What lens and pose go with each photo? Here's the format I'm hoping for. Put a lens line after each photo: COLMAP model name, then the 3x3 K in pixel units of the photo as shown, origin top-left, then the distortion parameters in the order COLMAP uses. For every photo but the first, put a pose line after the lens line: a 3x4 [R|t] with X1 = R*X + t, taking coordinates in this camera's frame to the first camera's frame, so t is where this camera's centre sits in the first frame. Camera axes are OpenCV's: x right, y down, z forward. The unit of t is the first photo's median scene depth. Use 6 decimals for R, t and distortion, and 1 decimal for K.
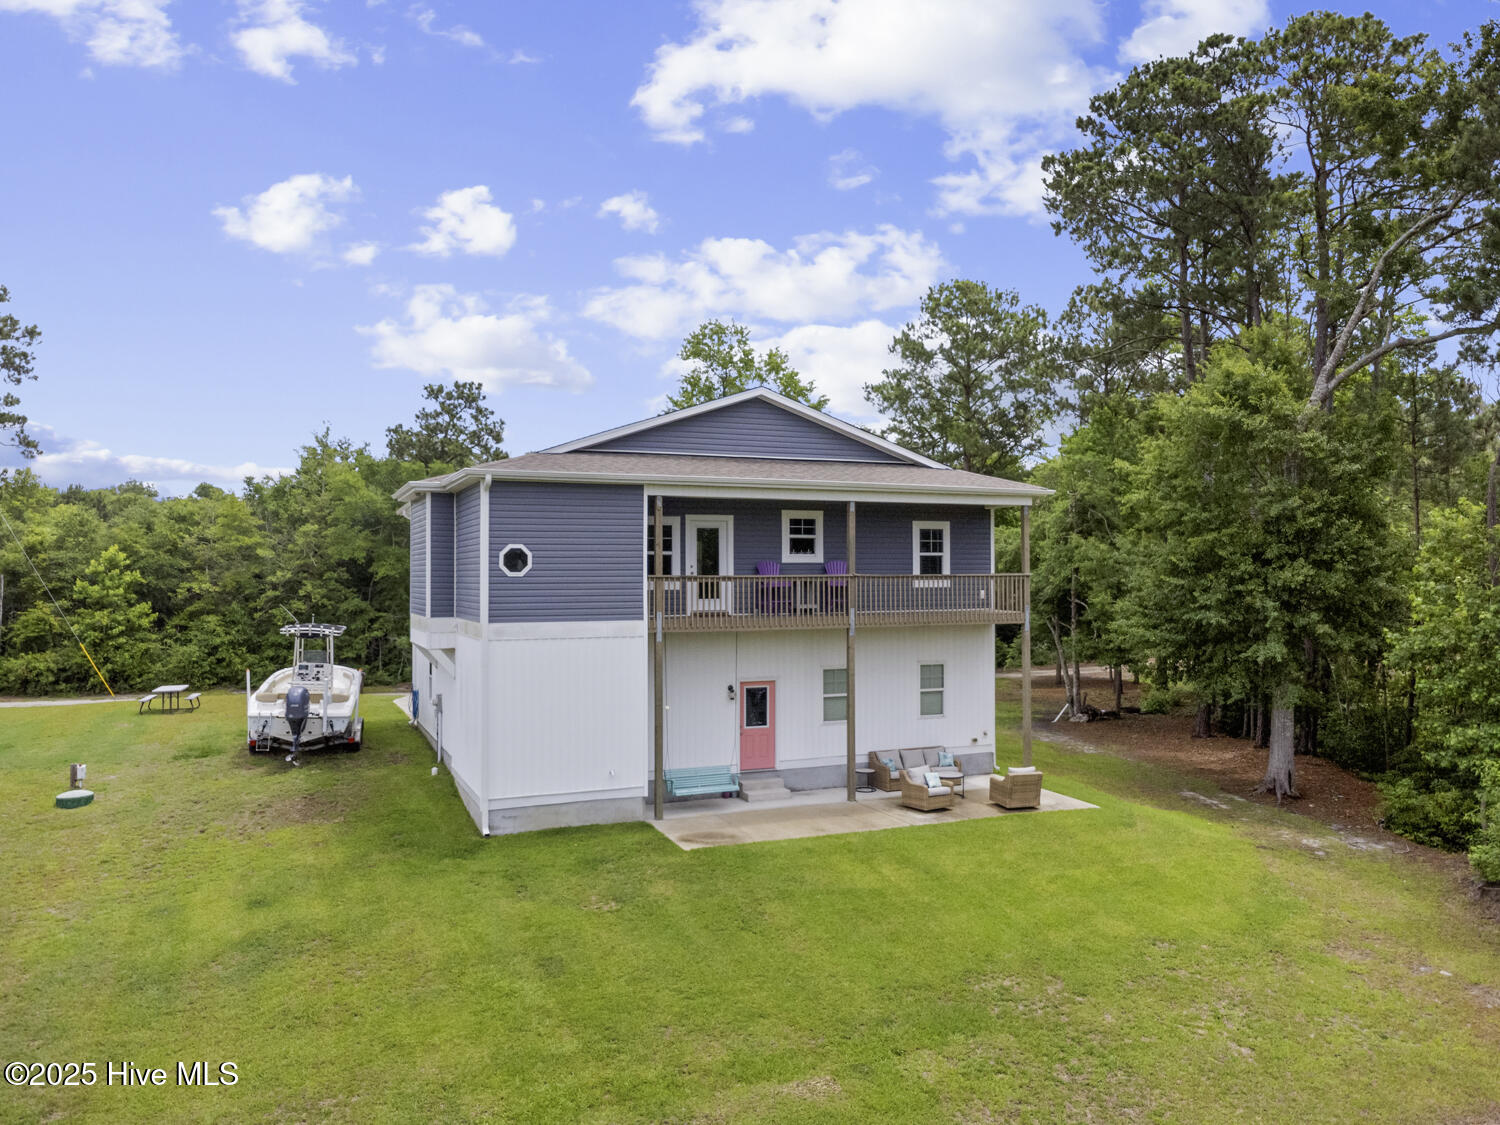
lens RADIAL K [[1066.8, 0, 755.7], [0, 1066.8, 566.4], [0, 0, 1]] dist [0.017879, -0.012386]
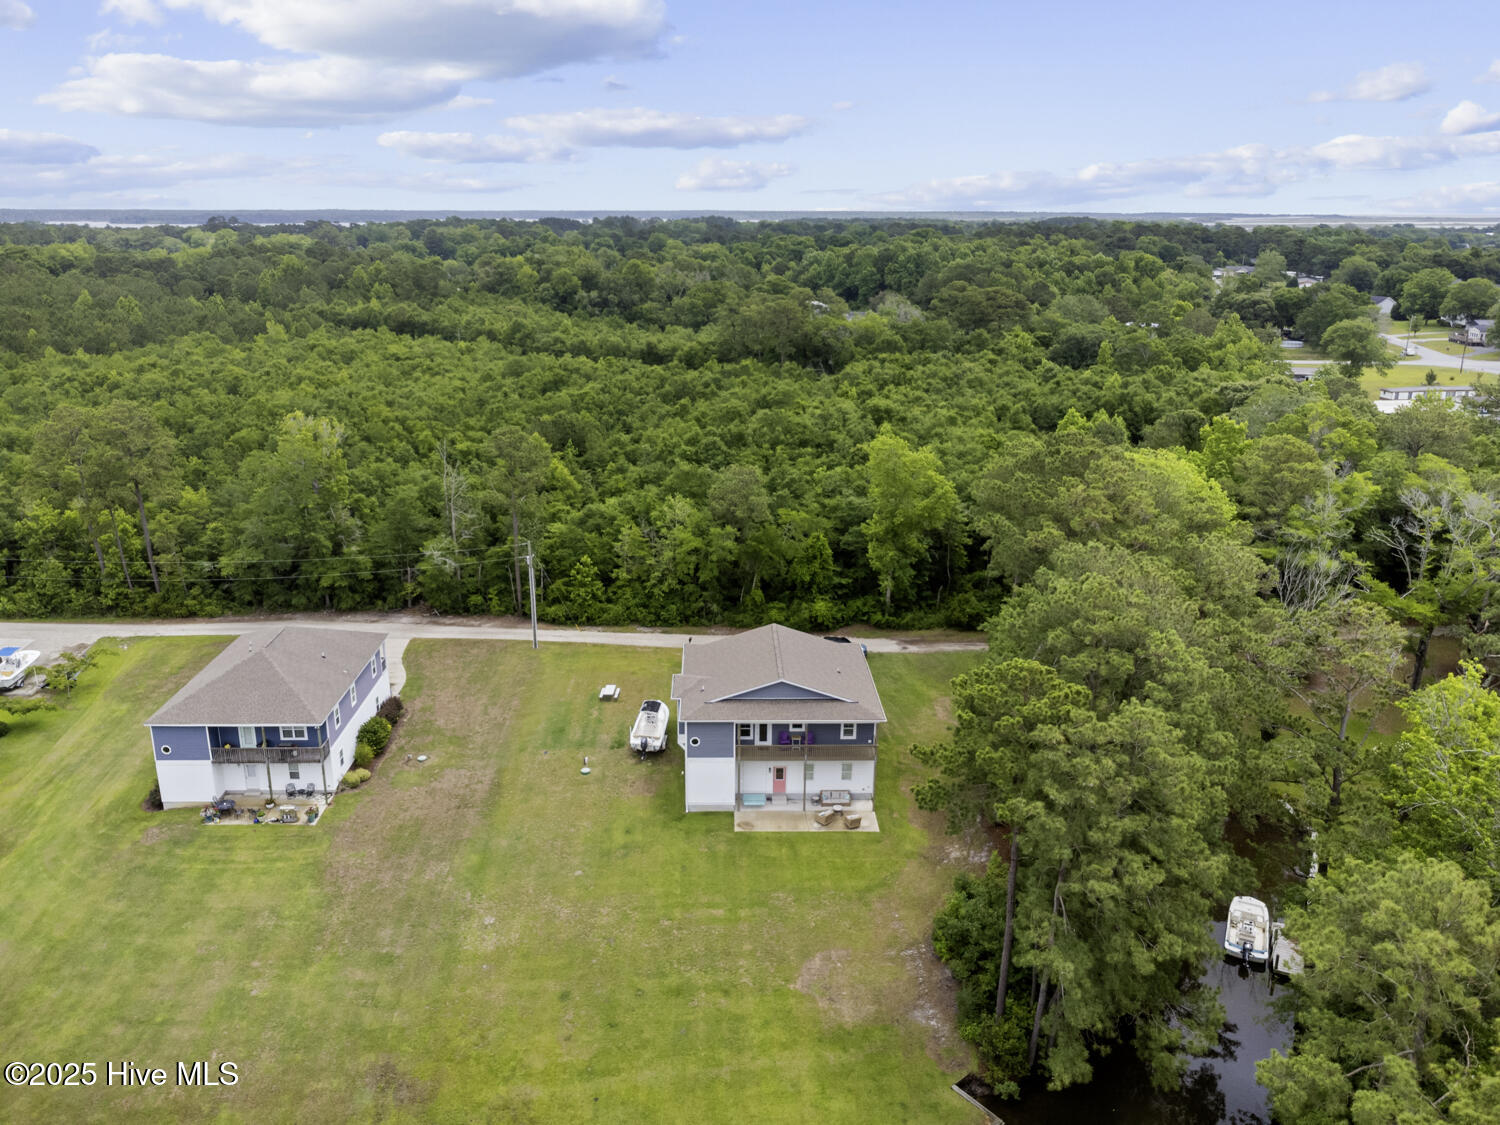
lens RADIAL K [[1066.8, 0, 738.3], [0, 1066.8, 559.9], [0, 0, 1]] dist [0.017879, -0.012386]
pose [[0.924767, 0.123020, -0.360101, 0.911535], [-0.003224, 0.948802, 0.315856, -1.404291], [0.380521, -0.290932, 0.877817, -1.527135]]
